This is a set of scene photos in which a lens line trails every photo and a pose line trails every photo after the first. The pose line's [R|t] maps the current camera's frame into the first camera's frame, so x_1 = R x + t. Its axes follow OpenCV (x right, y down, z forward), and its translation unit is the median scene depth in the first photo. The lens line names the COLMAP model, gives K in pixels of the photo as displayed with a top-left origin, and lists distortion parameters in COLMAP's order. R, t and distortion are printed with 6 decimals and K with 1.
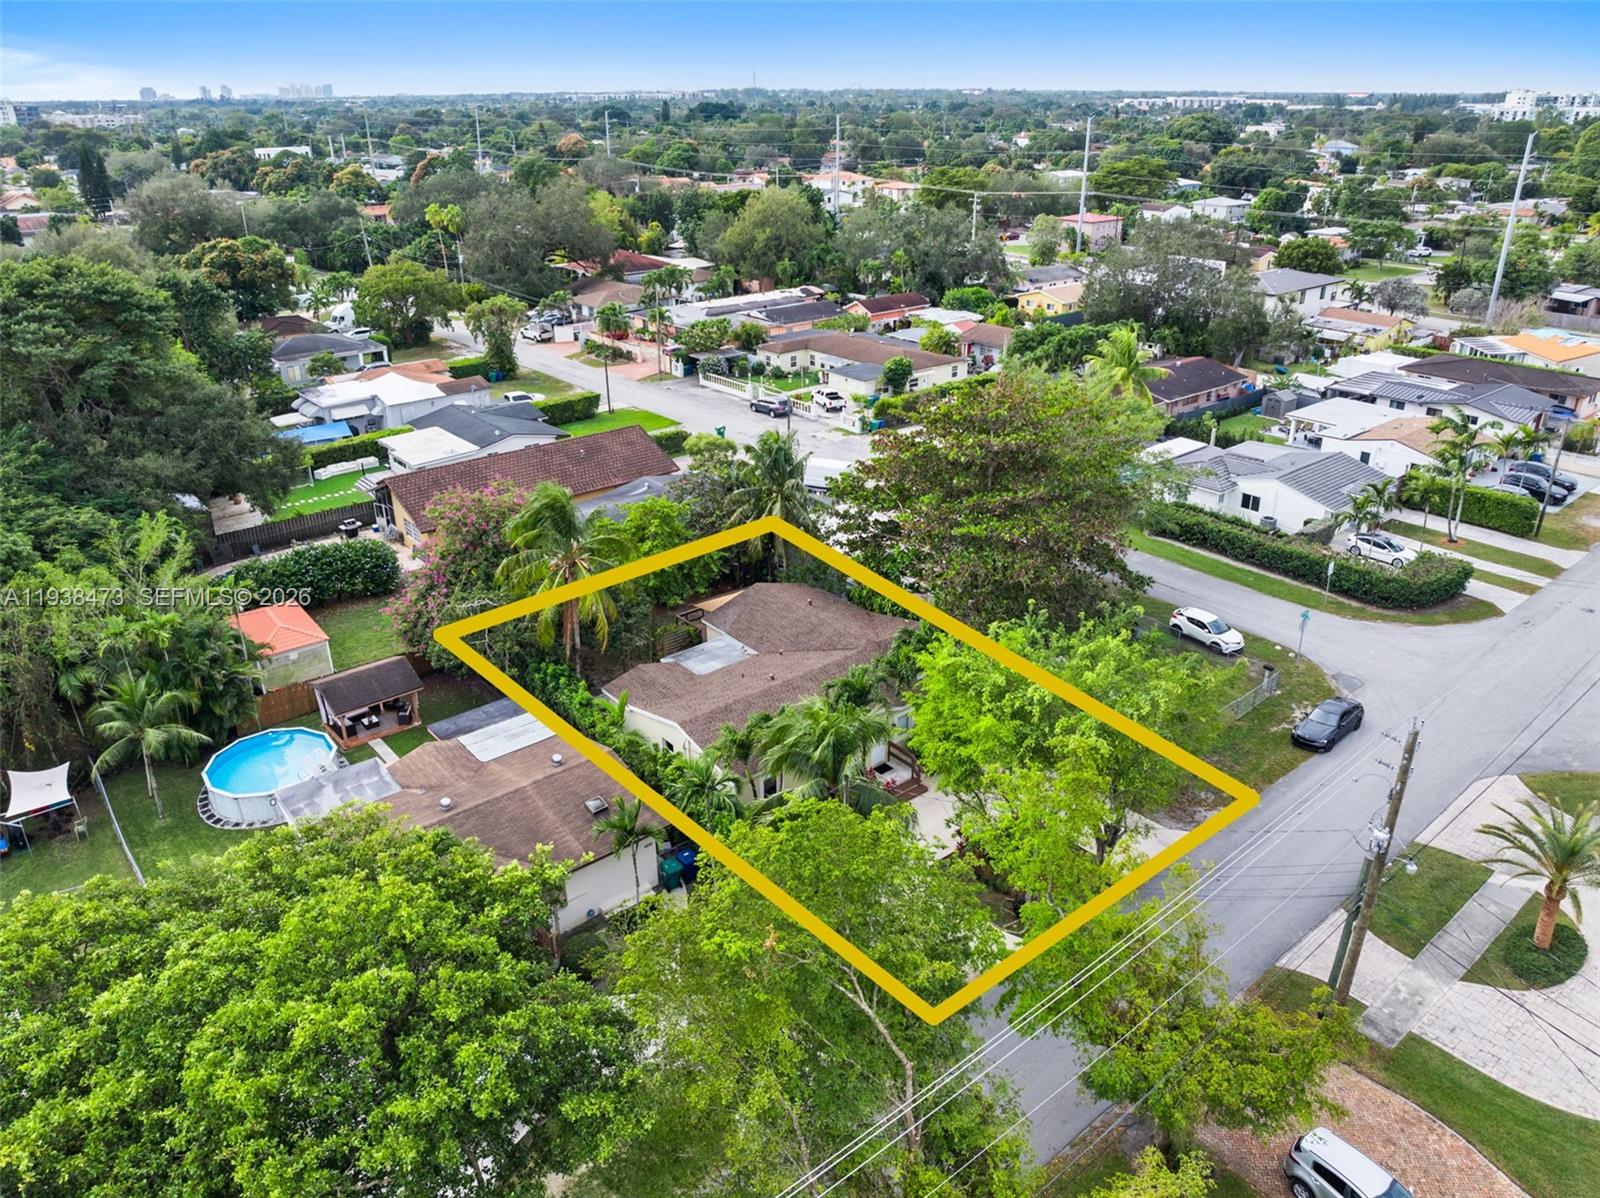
lens RADIAL K [[1123.5, 0, 805.0], [0, 1123.5, 596.9], [0, 0, 1]] dist [-0.063155, 0.032540]
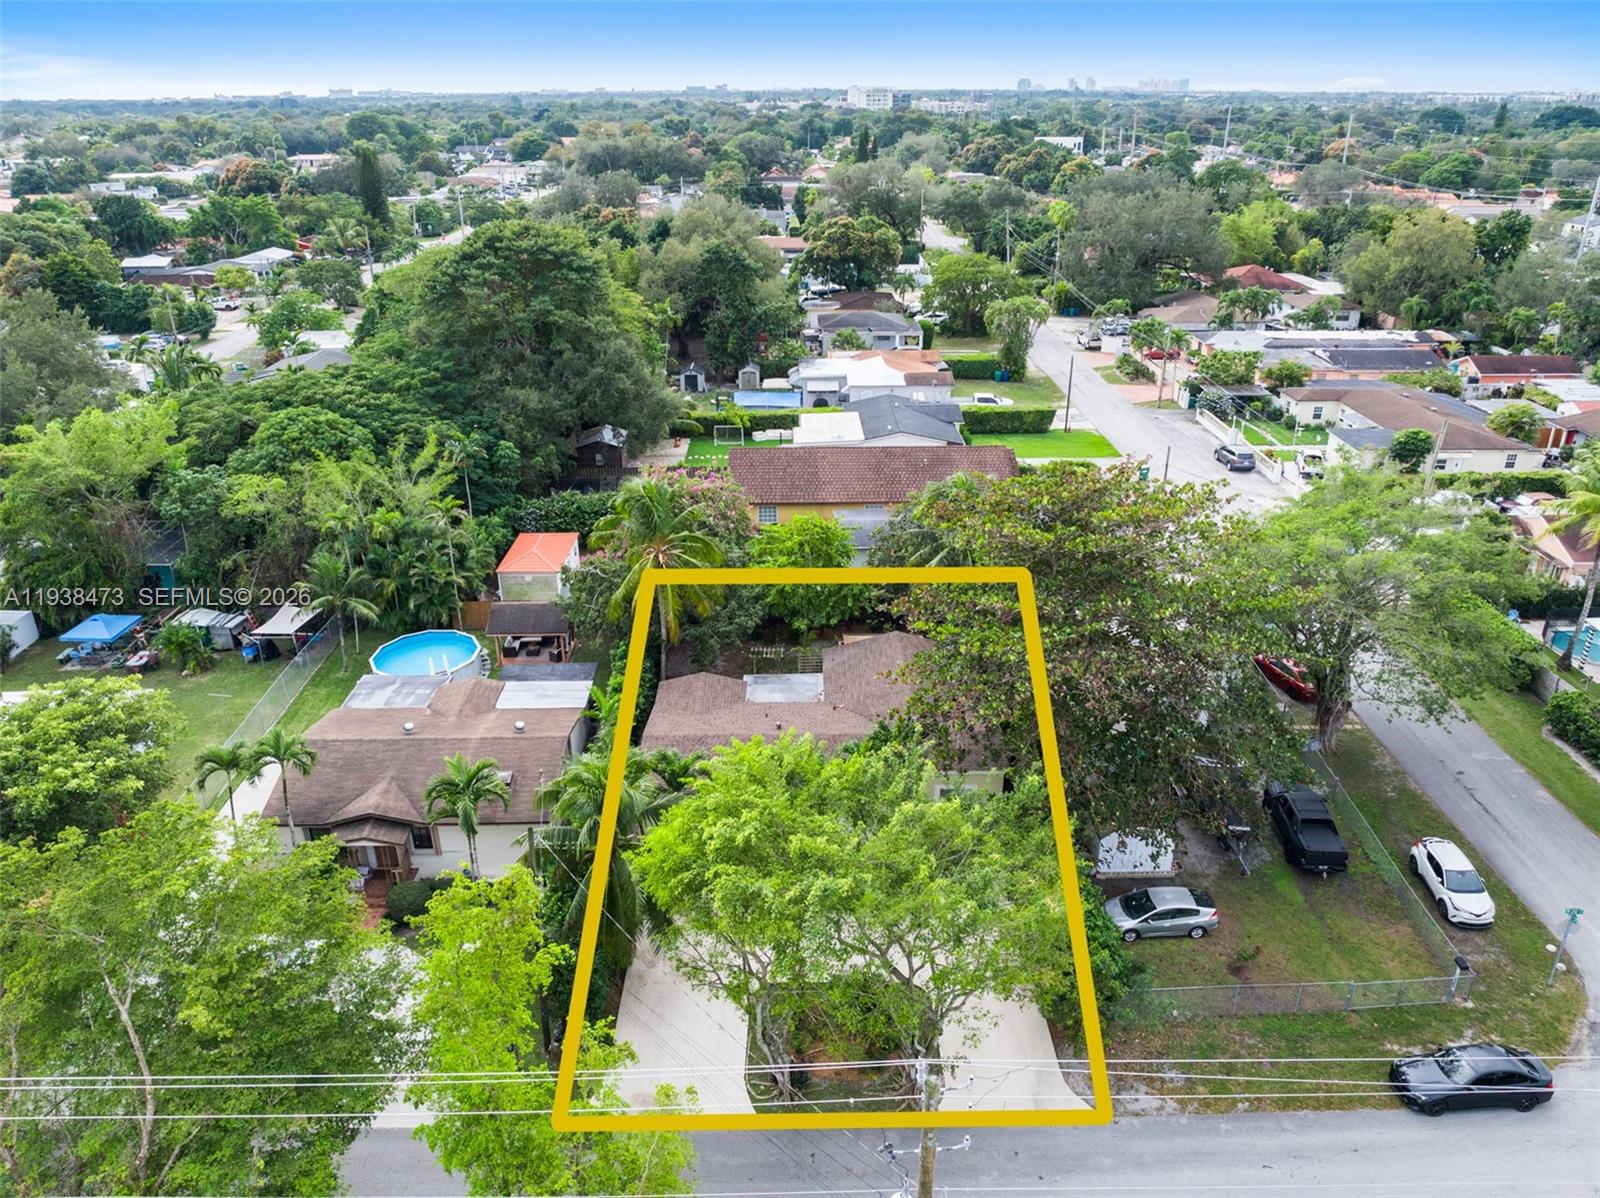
lens RADIAL K [[1123.5, 0, 805.0], [0, 1123.5, 596.9], [0, 0, 1]] dist [-0.063155, 0.032540]
pose [[0.776243, 0.259328, -0.574627, 0.231573], [-0.257020, 0.962468, 0.087160, -0.055745], [0.575663, 0.080034, 0.813761, 0.118179]]
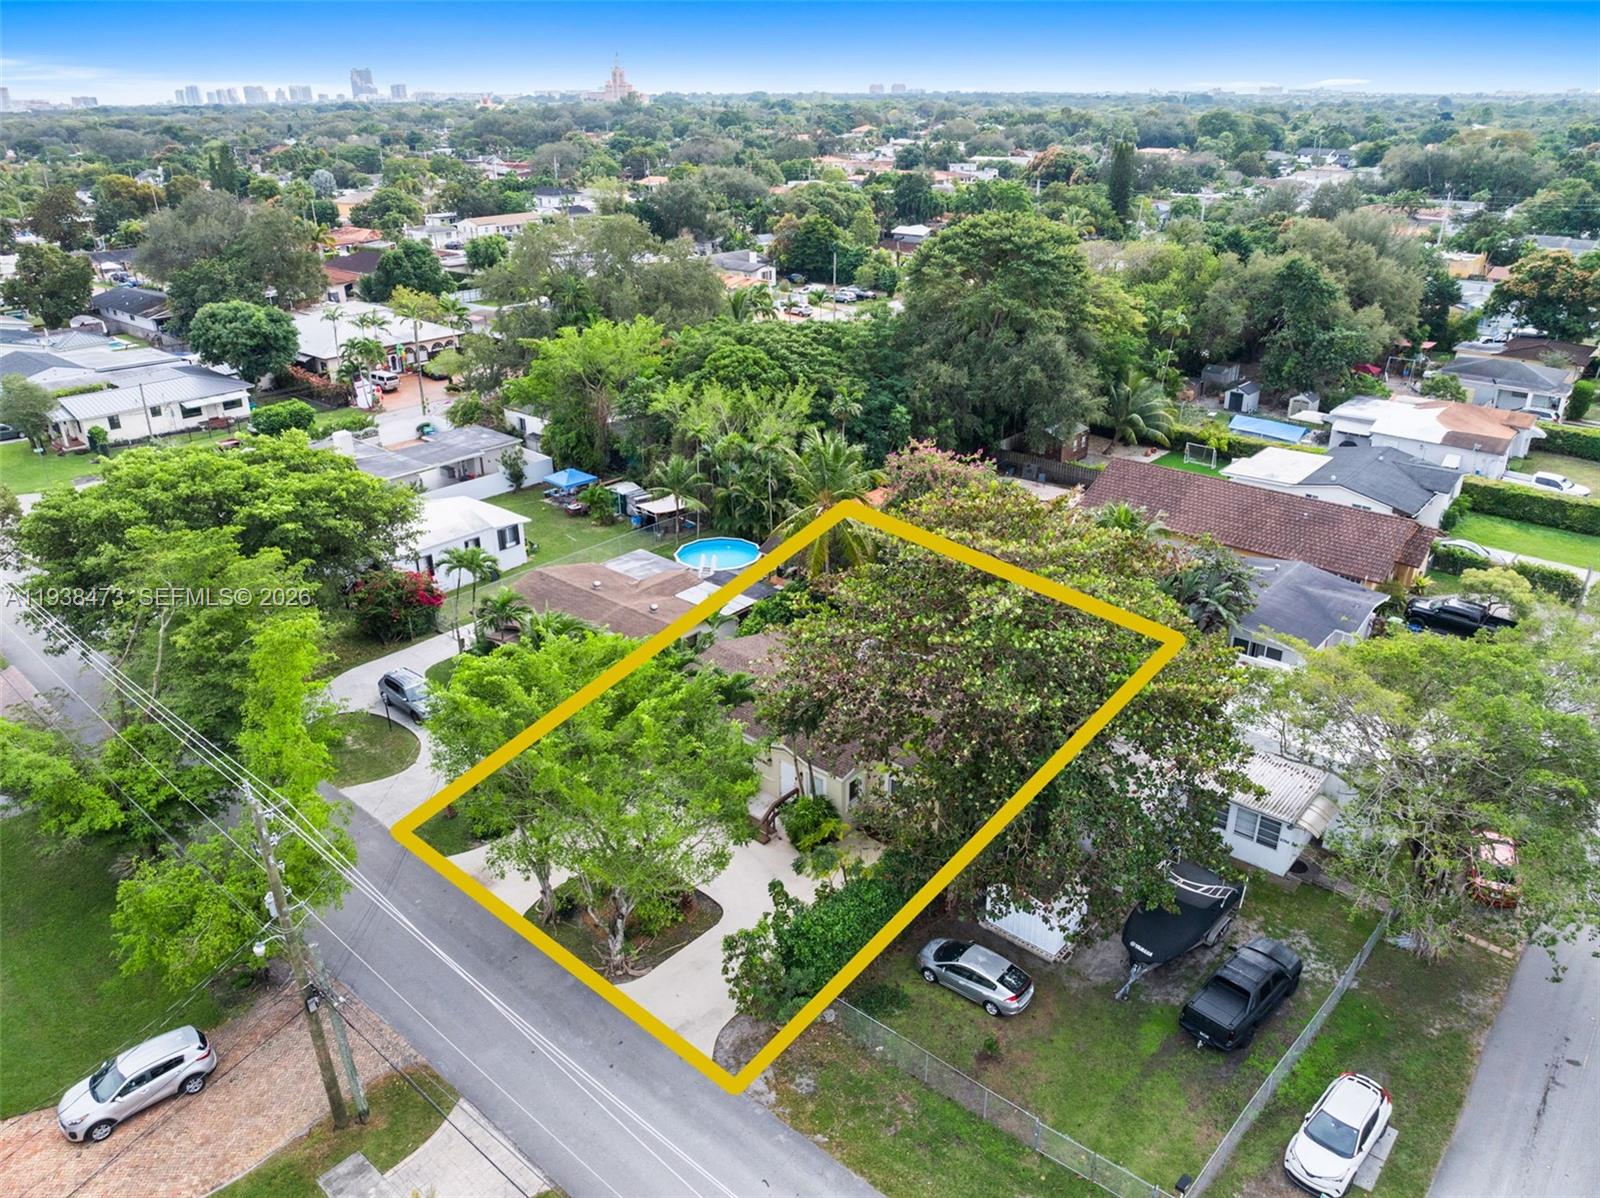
lens RADIAL K [[1123.5, 0, 805.0], [0, 1123.5, 596.9], [0, 0, 1]] dist [-0.063155, 0.032540]
pose [[0.148640, 0.406541, -0.901460, 0.402065], [-0.399337, 0.858630, 0.321379, -0.147163], [0.904675, 0.312217, 0.289973, 0.319524]]
